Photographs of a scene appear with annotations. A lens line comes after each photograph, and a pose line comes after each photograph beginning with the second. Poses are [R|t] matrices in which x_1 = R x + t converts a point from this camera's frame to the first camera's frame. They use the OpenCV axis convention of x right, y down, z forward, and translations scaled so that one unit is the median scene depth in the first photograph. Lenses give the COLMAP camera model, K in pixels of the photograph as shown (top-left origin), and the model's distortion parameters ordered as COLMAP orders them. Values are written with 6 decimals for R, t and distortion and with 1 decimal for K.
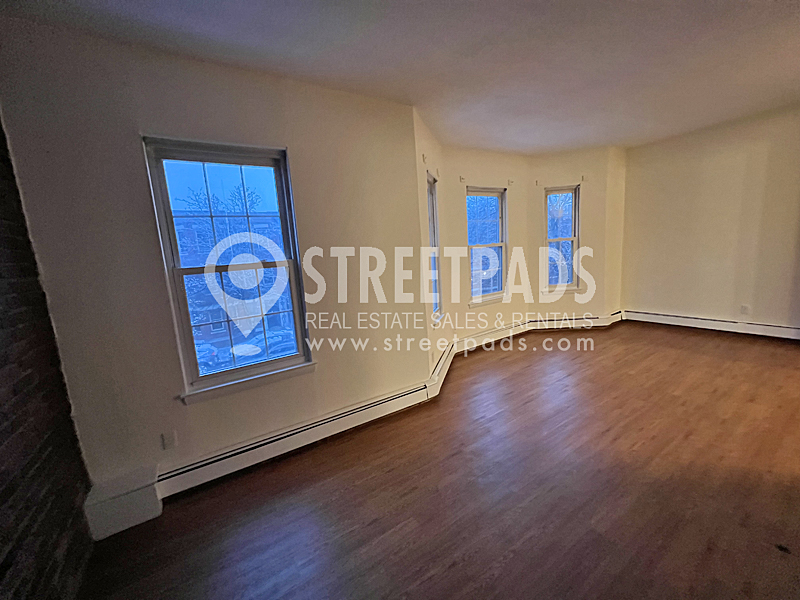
lens RADIAL K [[321.4, 0, 402.3], [0, 321.4, 303.5], [0, 0, 1]] dist [0.000091, -0.000329]
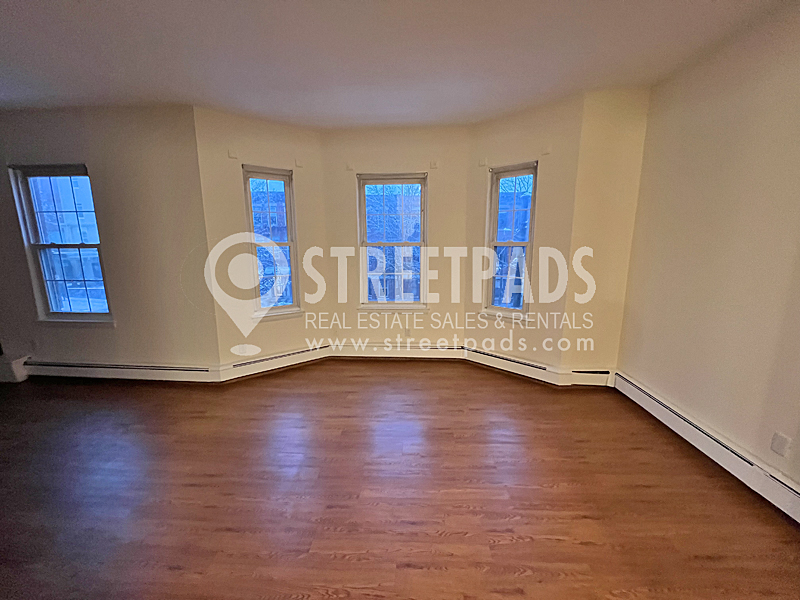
lens RADIAL K [[321.4, 0, 398.1], [0, 321.4, 305.3], [0, 0, 1]] dist [0.000091, -0.000329]
pose [[0.797639, 0.183455, -0.574558, 1.227585], [-0.154354, 0.982984, 0.099581, -0.172092], [0.583050, 0.009256, 0.812383, 0.513668]]
